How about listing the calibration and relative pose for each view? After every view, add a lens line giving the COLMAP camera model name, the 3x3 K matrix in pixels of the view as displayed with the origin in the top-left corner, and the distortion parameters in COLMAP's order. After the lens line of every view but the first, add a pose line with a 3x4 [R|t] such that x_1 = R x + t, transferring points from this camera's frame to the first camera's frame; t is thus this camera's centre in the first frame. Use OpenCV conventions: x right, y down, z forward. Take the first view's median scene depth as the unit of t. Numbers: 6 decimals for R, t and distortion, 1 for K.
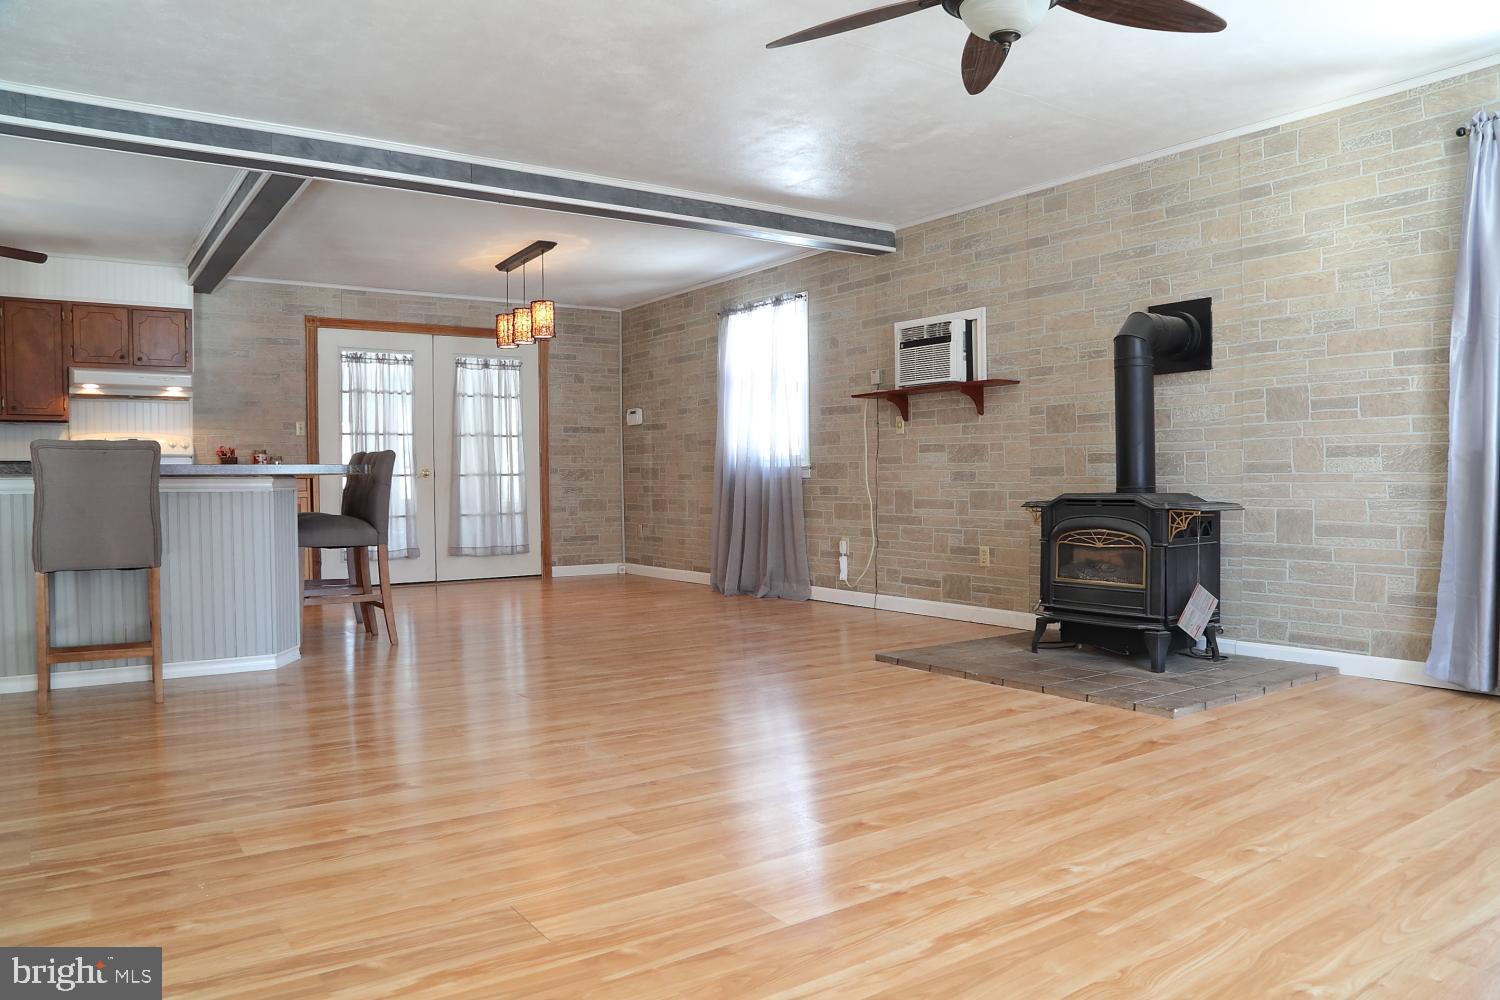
lens RADIAL K [[1025.4, 0, 744.6], [0, 1025.4, 498.2], [0, 0, 1]] dist [-0.125500, 0.074806]
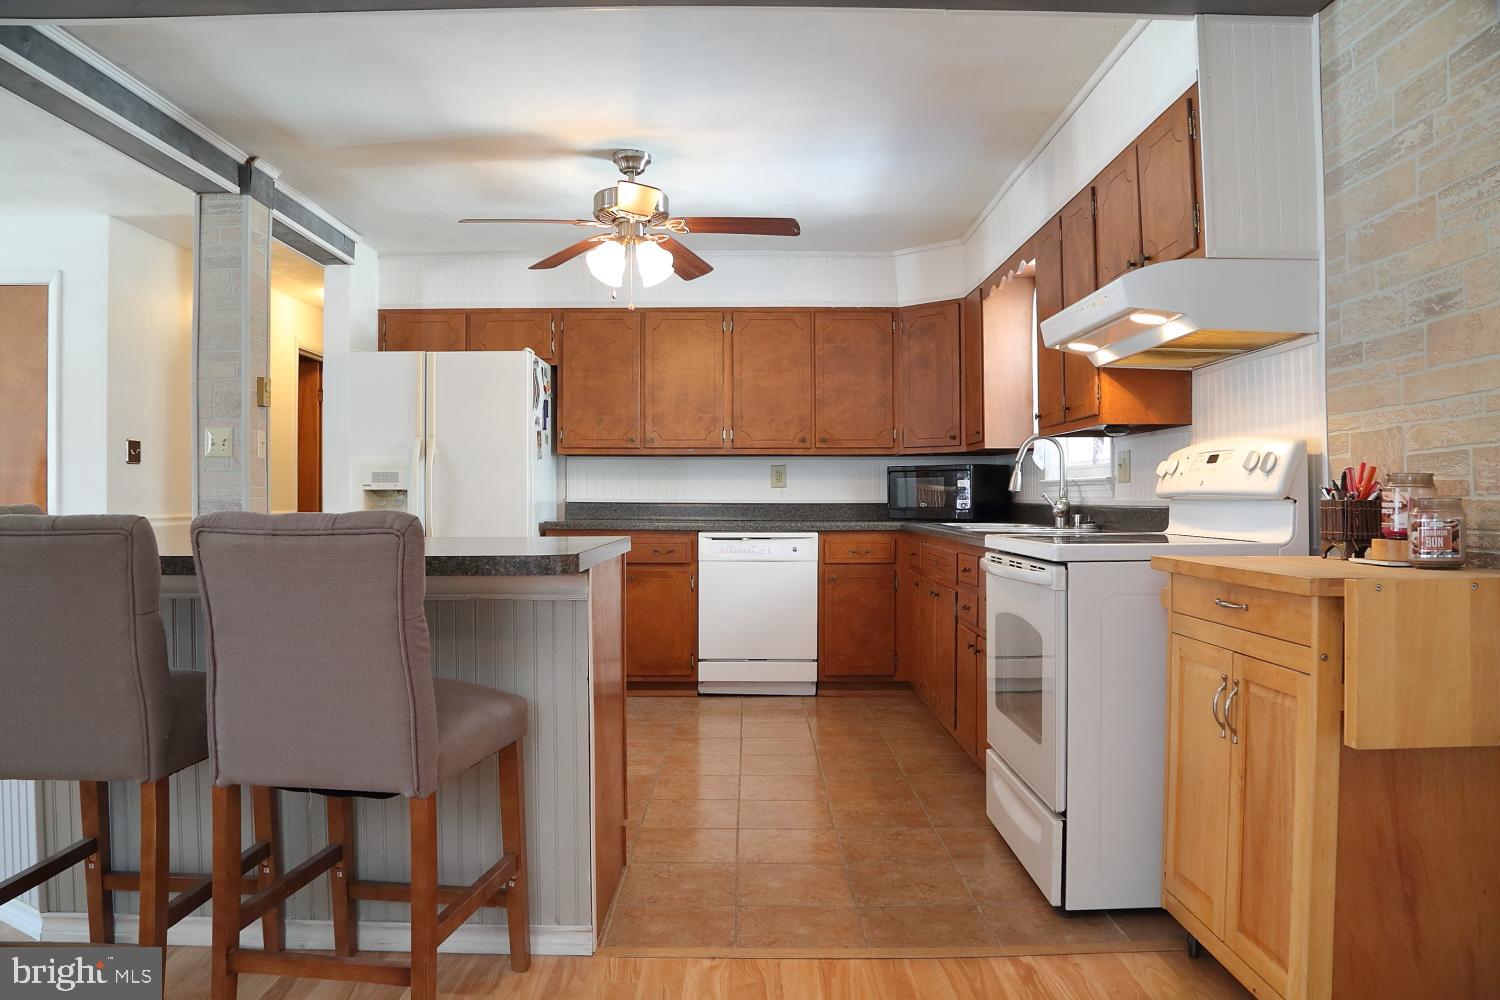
lens RADIAL K [[1027.9, 0, 750.0], [0, 1027.9, 500.0], [0, 0, 1]] dist [-0.124463, 0.078002]
pose [[-0.567709, 0.009985, -0.823169, -0.151469], [-0.011877, 0.999723, 0.020318, -0.040855], [0.823143, 0.021312, -0.567433, 0.926398]]
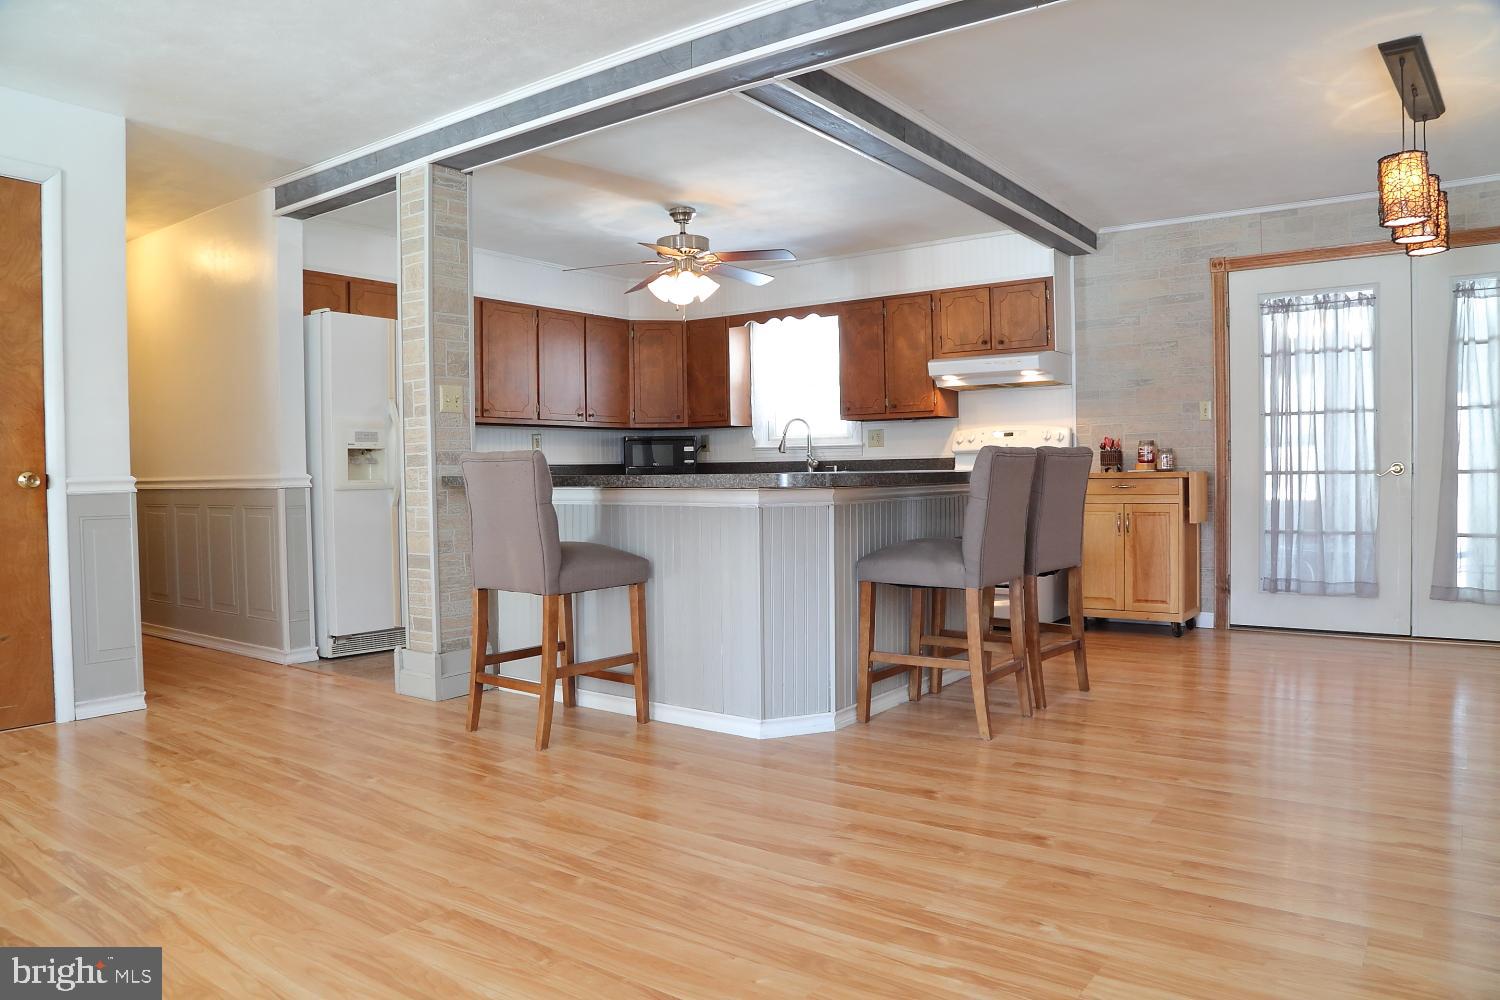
lens RADIAL K [[1027.9, 0, 750.0], [0, 1027.9, 500.0], [0, 0, 1]] dist [-0.124463, 0.078002]
pose [[0.325217, 0.028685, -0.945204, 0.153691], [-0.008343, 0.999588, 0.027464, -0.019029], [0.945603, -0.001046, 0.325322, 0.410897]]
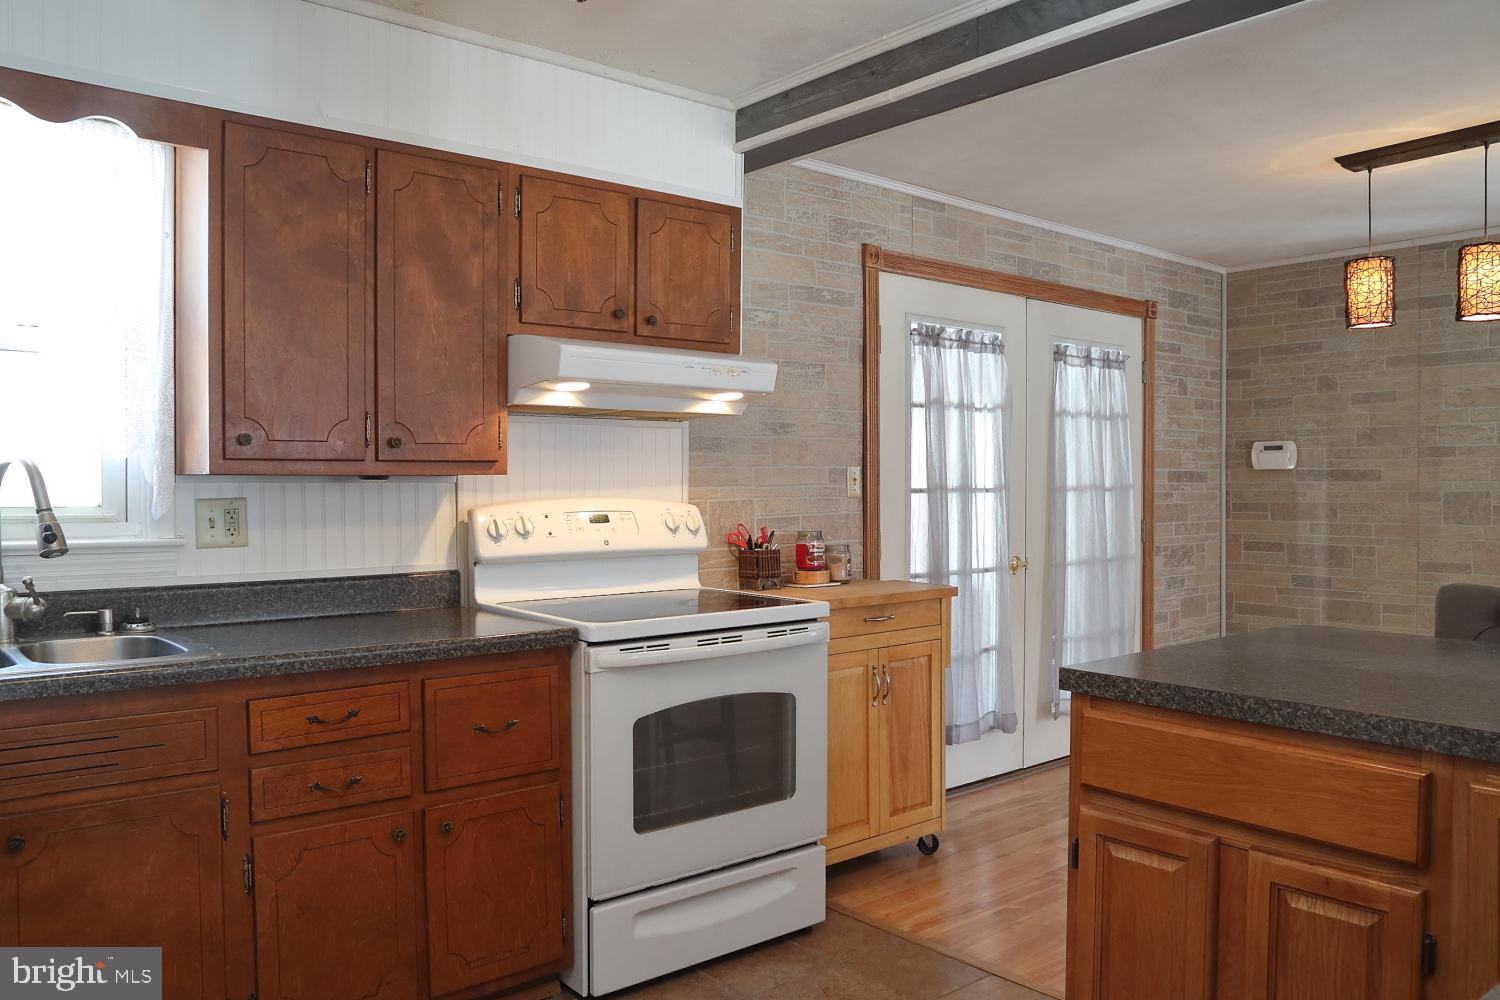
lens RADIAL K [[1133.8, 0, 749.9], [0, 1133.8, 503.8], [0, 0, 1]] dist [-0.106508, 0.072225]
pose [[0.995766, 0.005359, 0.091763, -0.516353], [-0.005080, 0.999982, -0.003270, -0.054284], [-0.091779, 0.002790, 0.995775, 0.448947]]
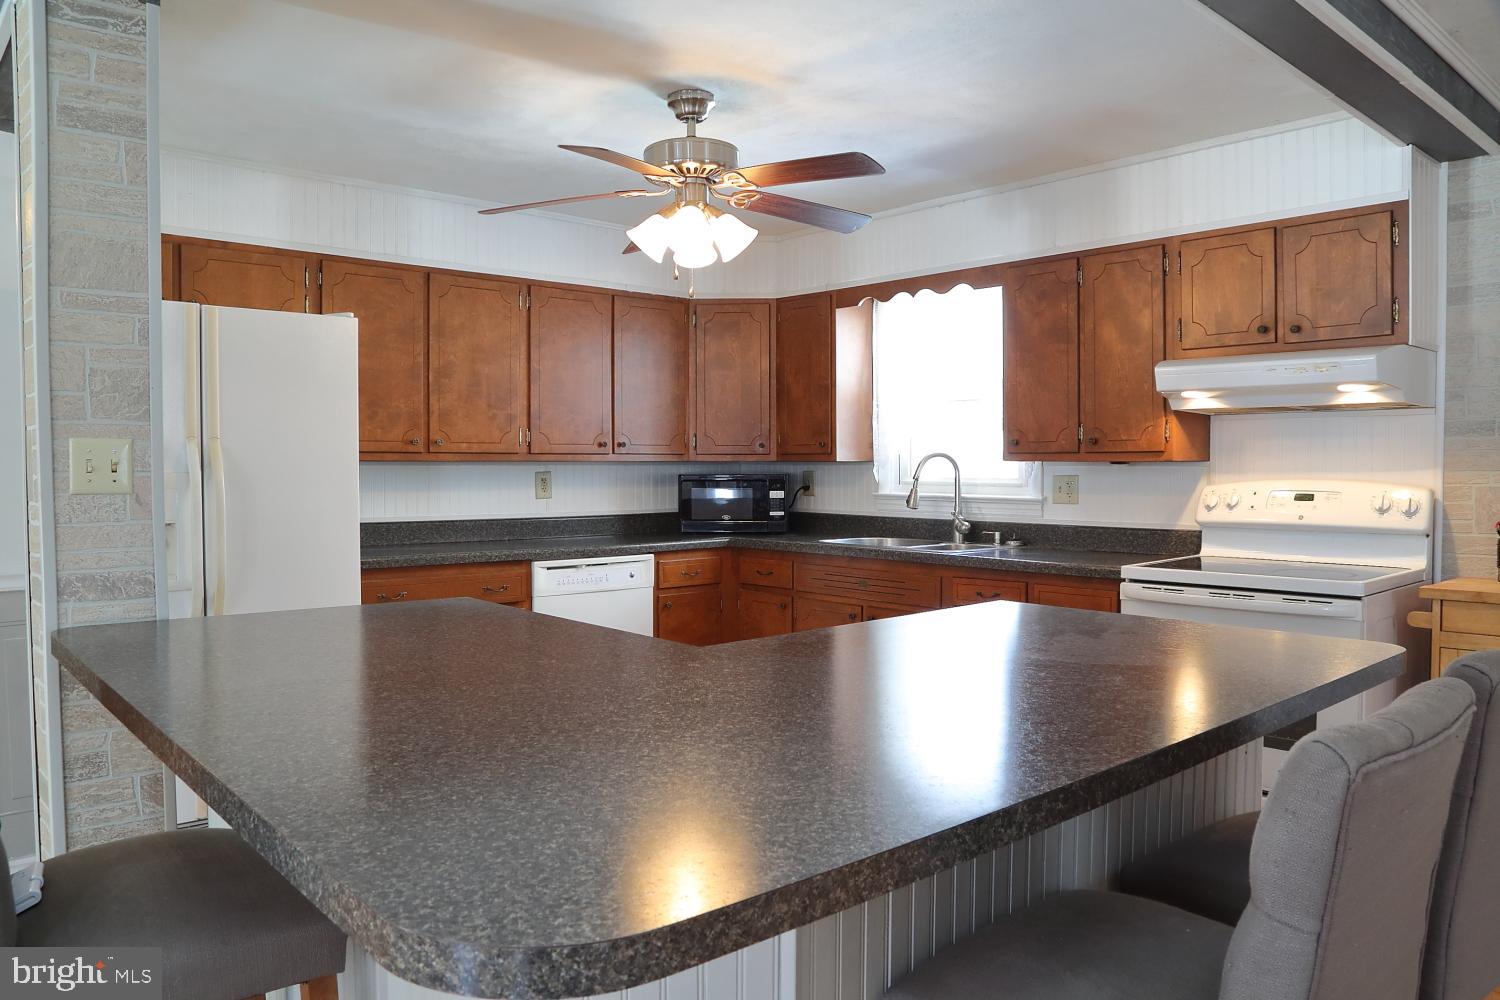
lens RADIAL K [[1075.0, 0, 749.4], [0, 1075.0, 504.9], [0, 0, 1]] dist [-0.110999, 0.076227]
pose [[0.125643, 0.044748, -0.991066, -0.118739], [-0.020786, 0.998882, 0.042466, -0.060856], [0.991858, 0.015264, 0.126433, 0.567870]]
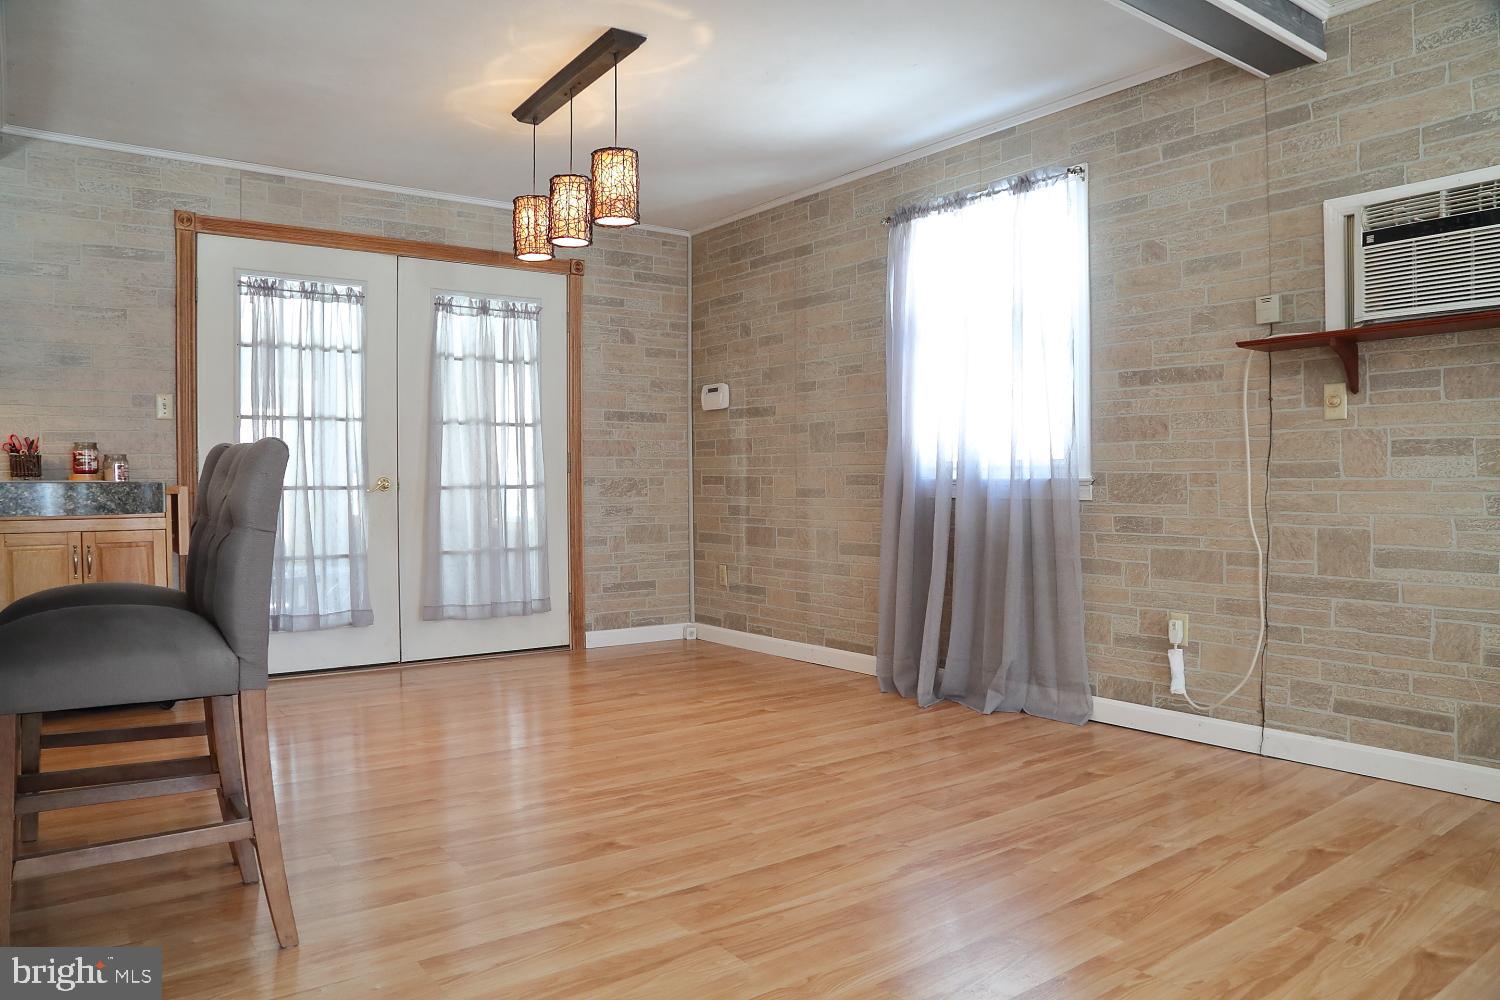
lens RADIAL K [[1027.9, 0, 750.0], [0, 1027.9, 500.0], [0, 0, 1]] dist [-0.124463, 0.078002]
pose [[0.999420, 0.005250, 0.033643, -0.119899], [-0.005192, 0.999985, -0.001825, -0.015667], [-0.033652, 0.001649, 0.999432, 0.400051]]
